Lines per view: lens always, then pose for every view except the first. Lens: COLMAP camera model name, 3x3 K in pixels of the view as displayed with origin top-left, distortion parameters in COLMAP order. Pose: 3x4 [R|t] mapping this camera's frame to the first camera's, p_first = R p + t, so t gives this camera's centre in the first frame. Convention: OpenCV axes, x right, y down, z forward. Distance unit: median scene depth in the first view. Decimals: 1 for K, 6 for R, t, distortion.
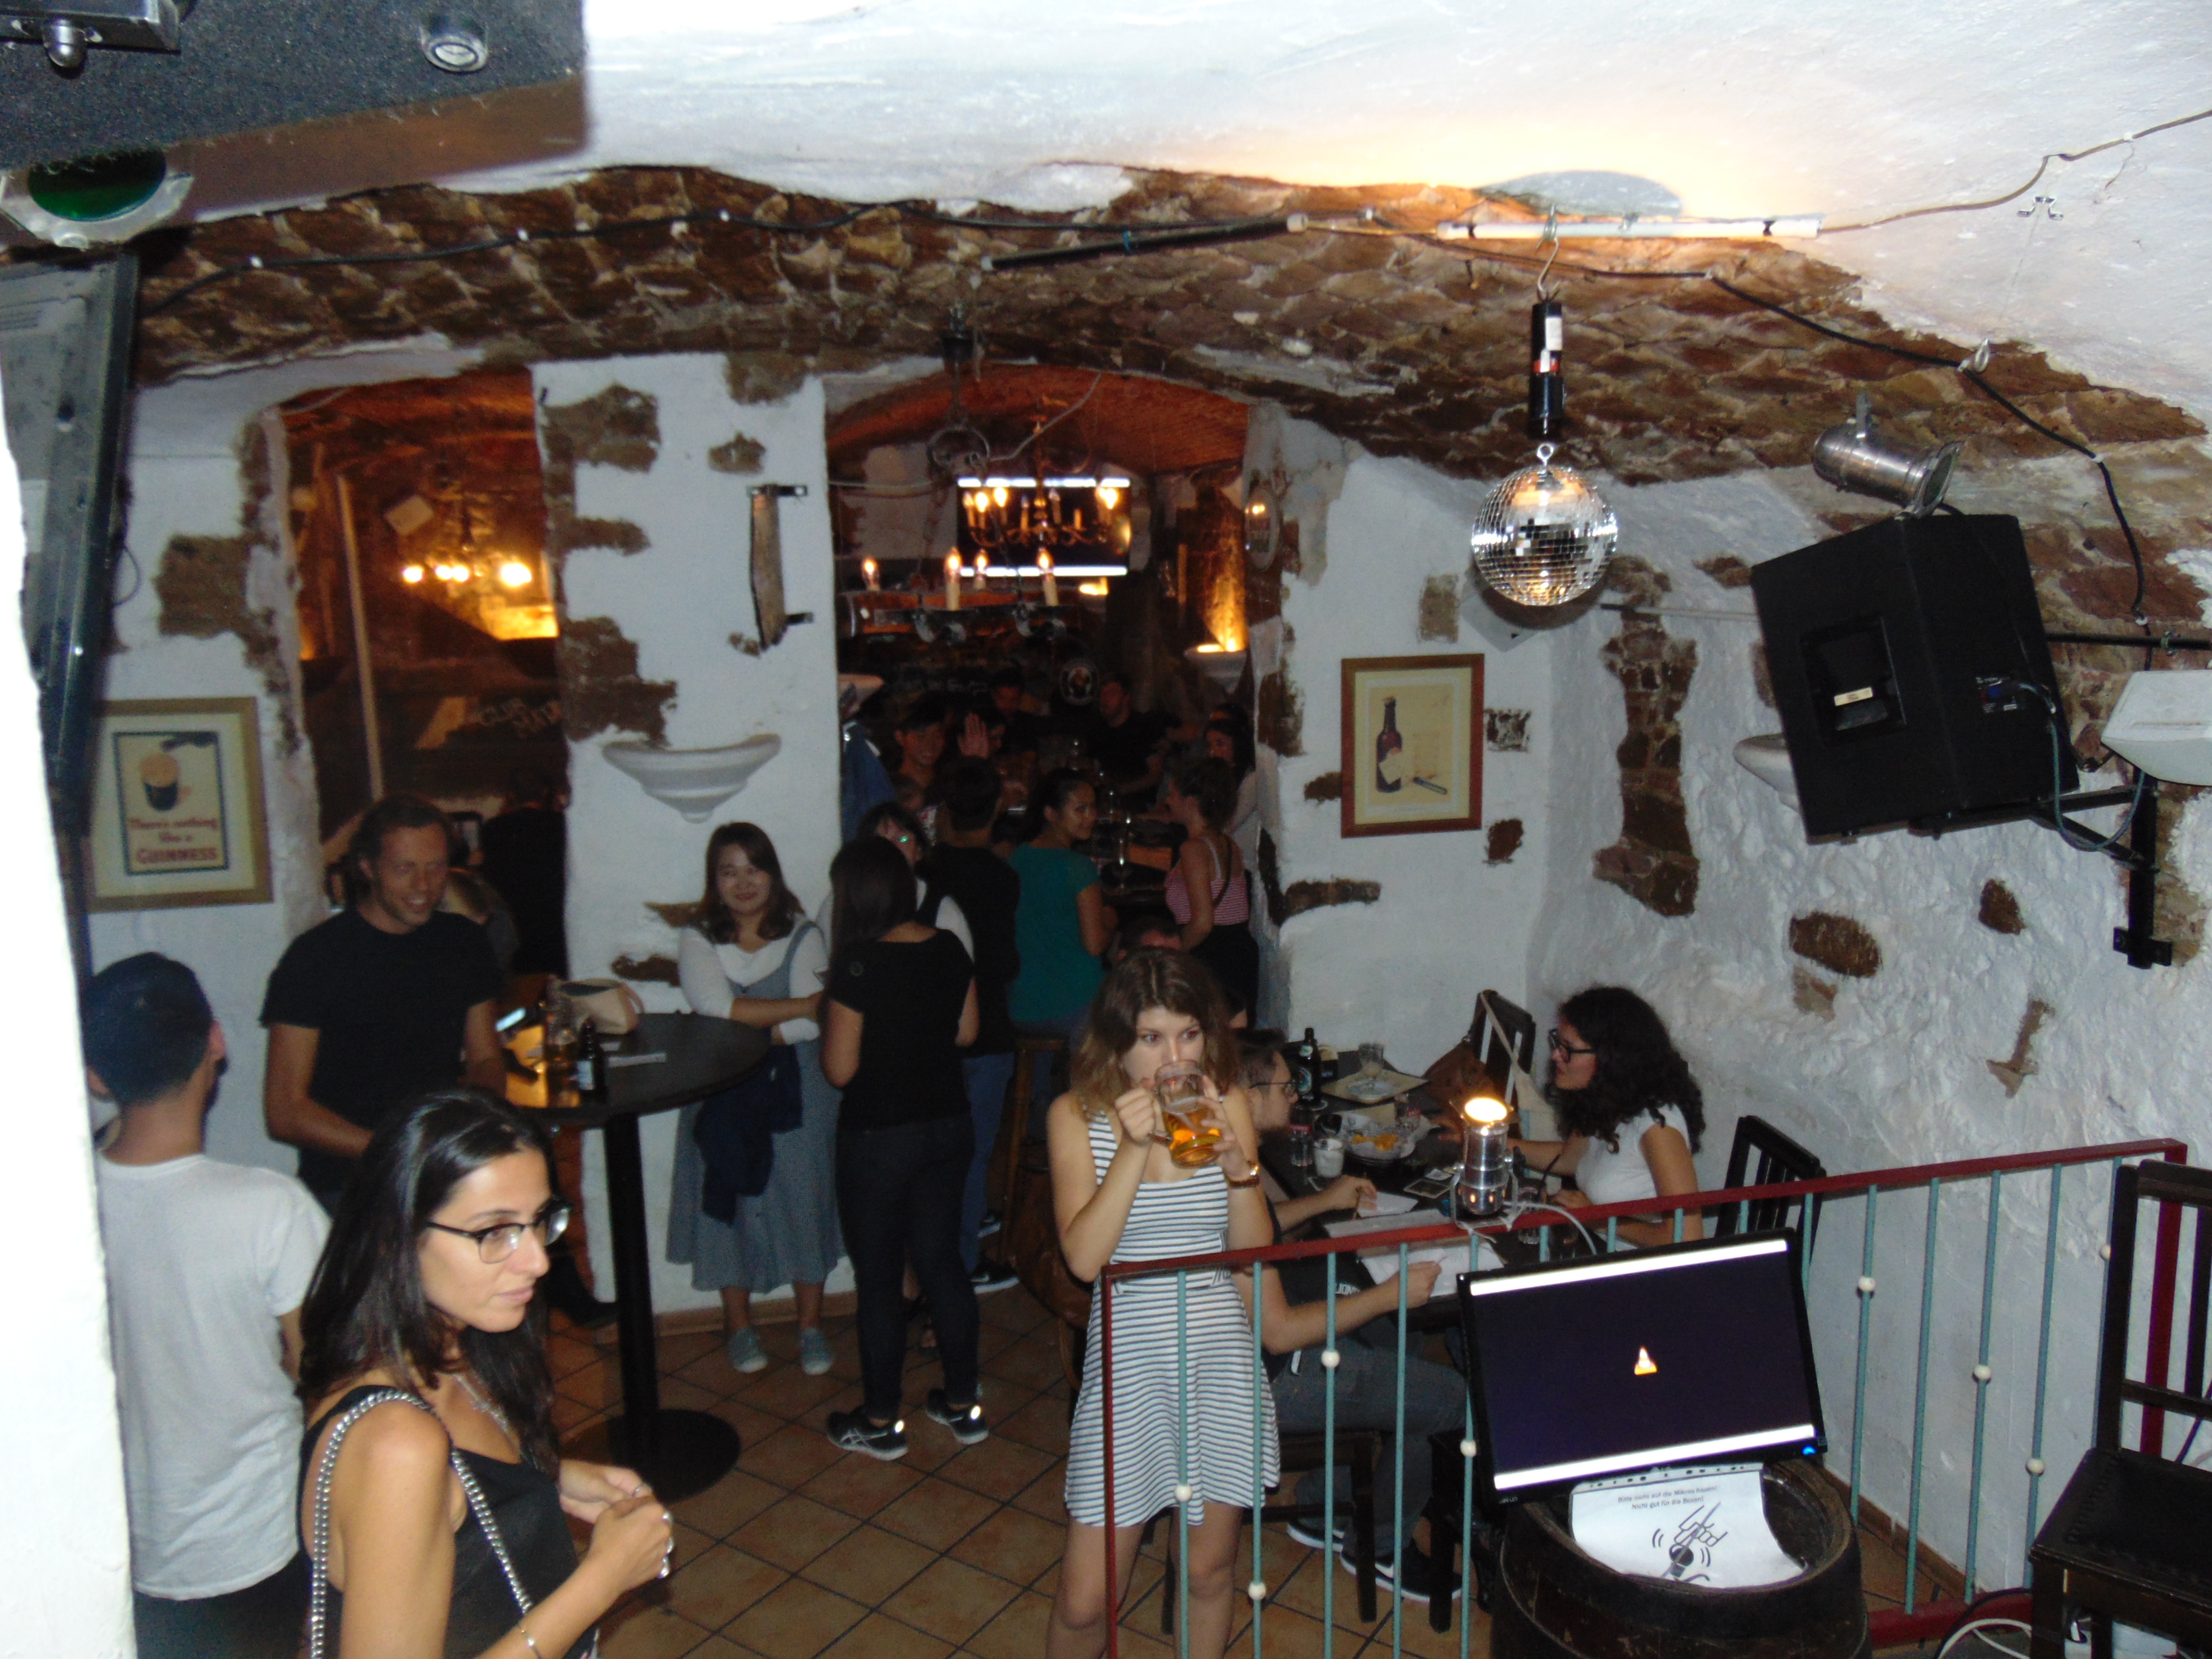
lens RADIAL K [[1667.3, 0, 1099.5], [0, 1667.3, 821.9], [0, 0, 1]] dist [-0.020730, 0.065906]
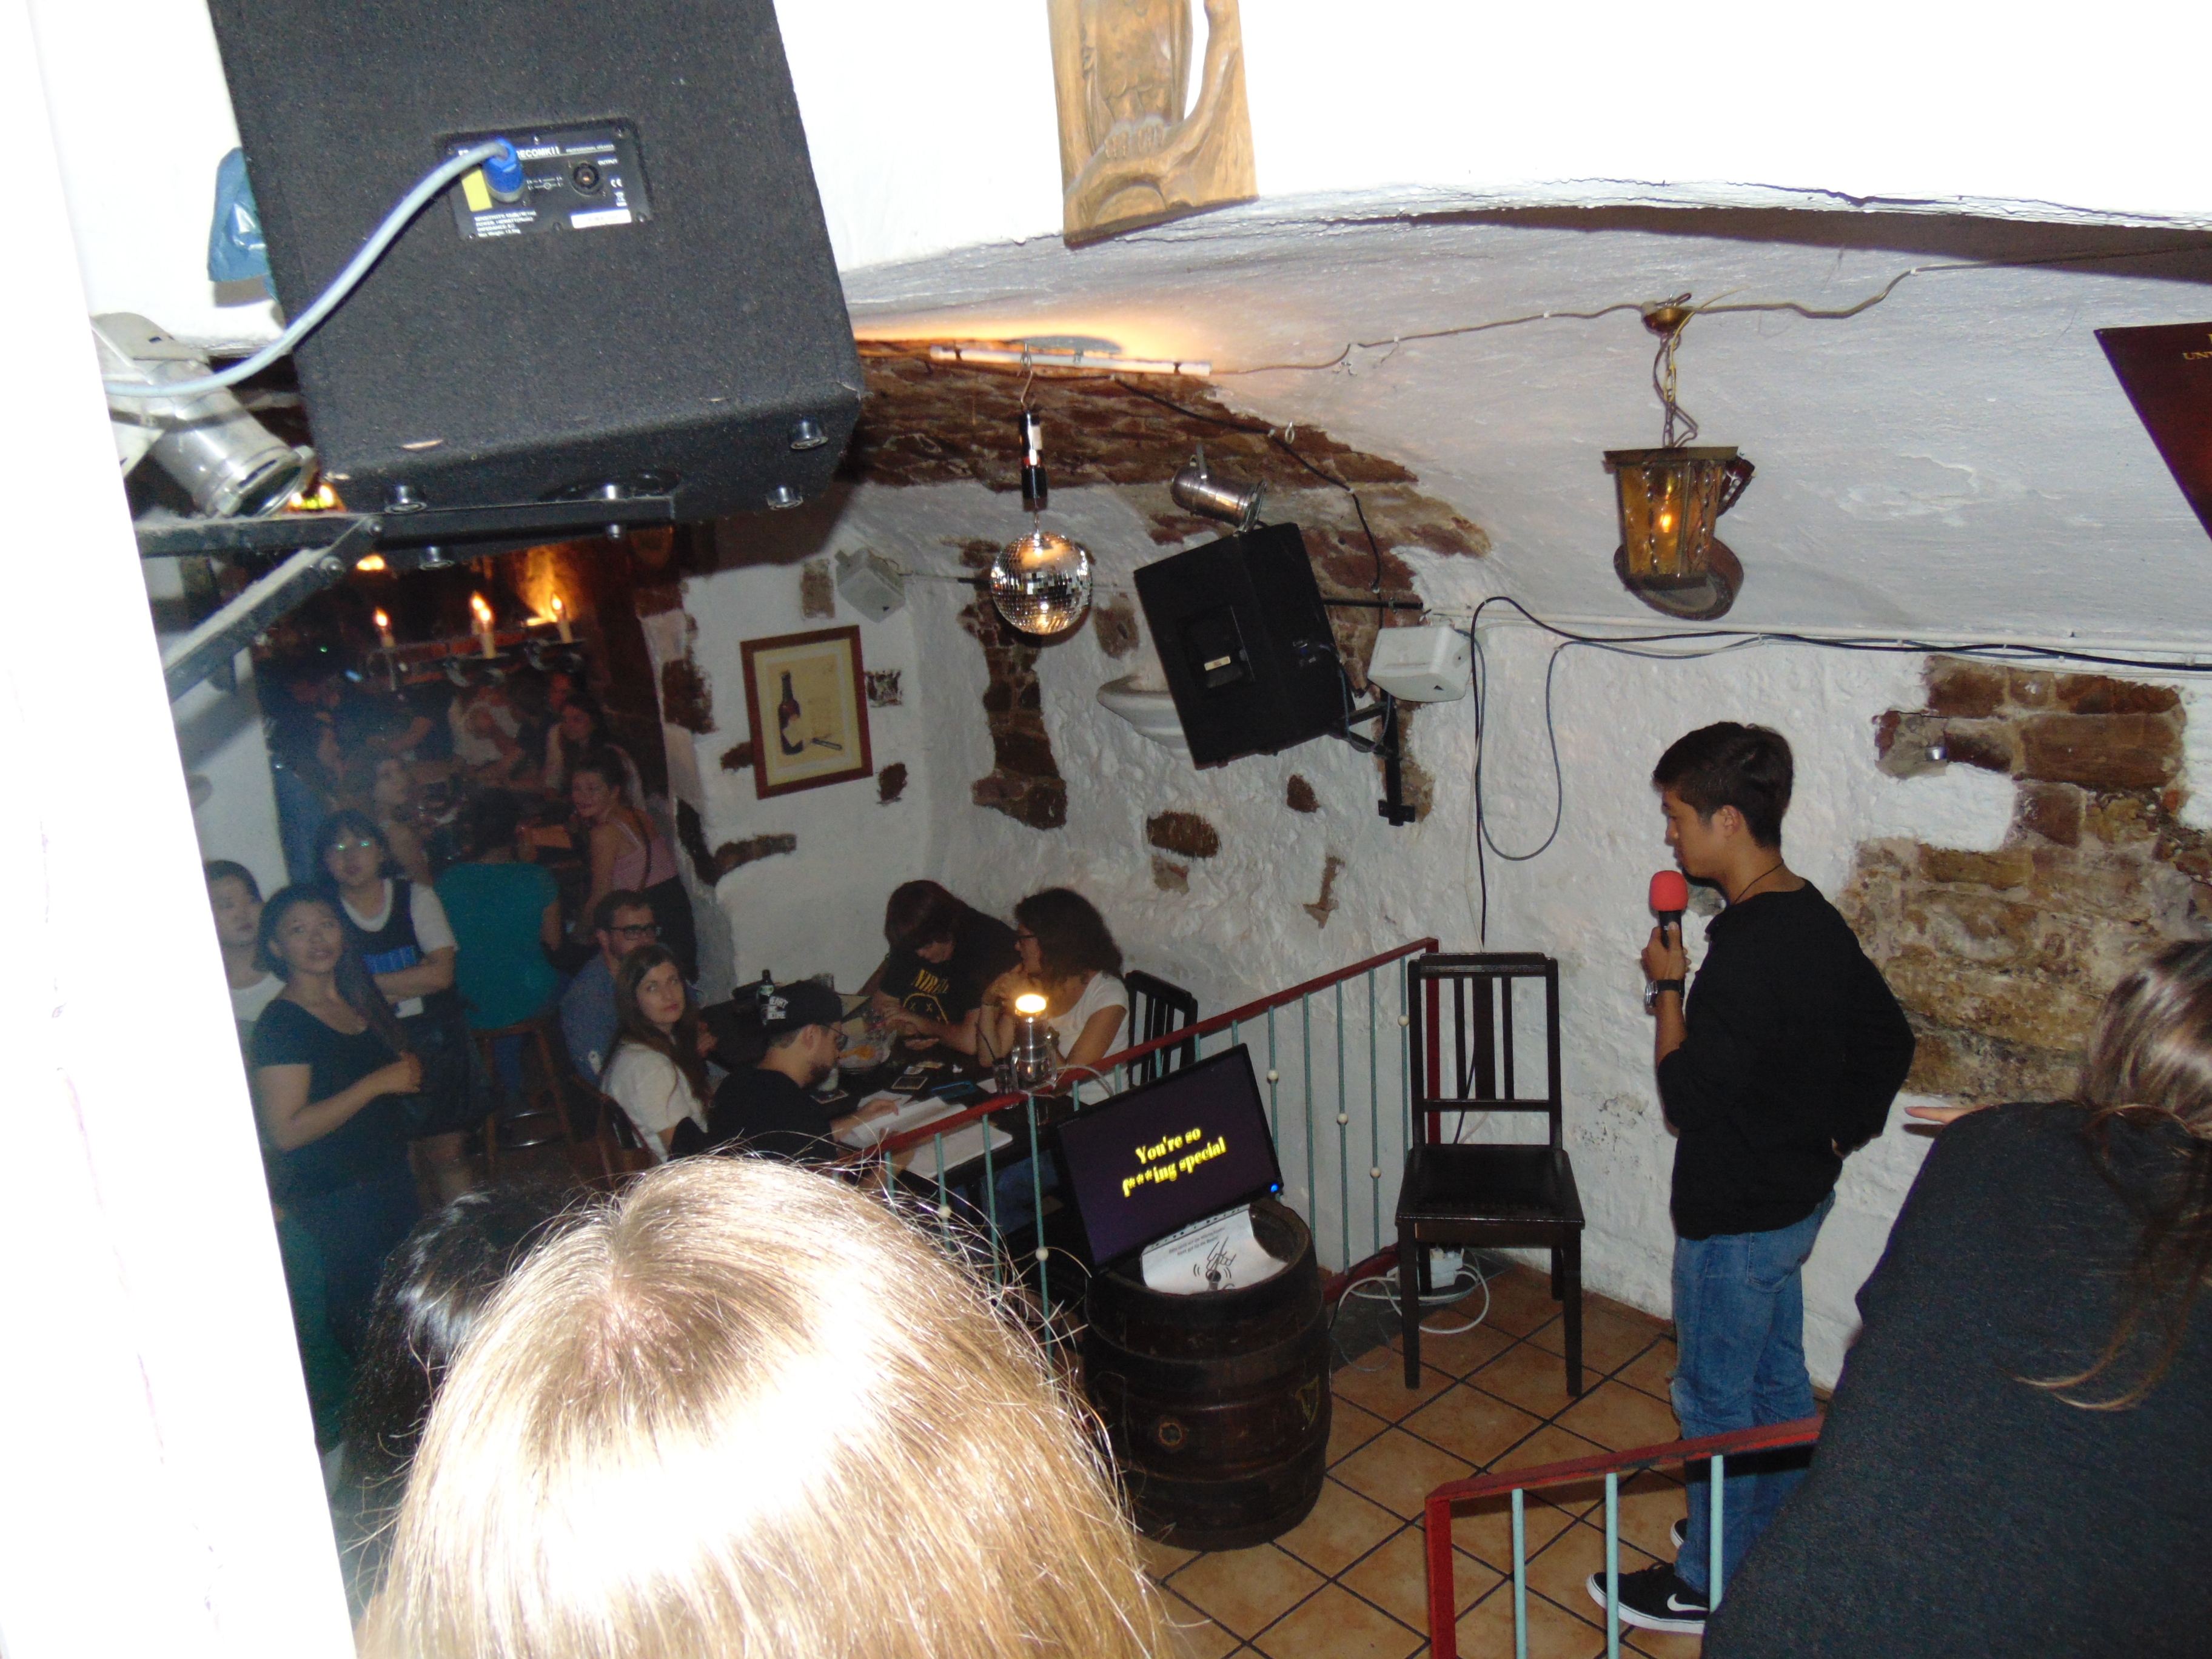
lens RADIAL K [[1667.3, 0, 1098.7], [0, 1667.3, 828.3], [0, 0, 1]] dist [-0.020730, 0.065906]
pose [[0.891954, -0.142007, 0.429246, -0.217401], [0.119364, 0.989672, 0.079378, -0.052977], [-0.436086, -0.019565, 0.899692, -0.181764]]
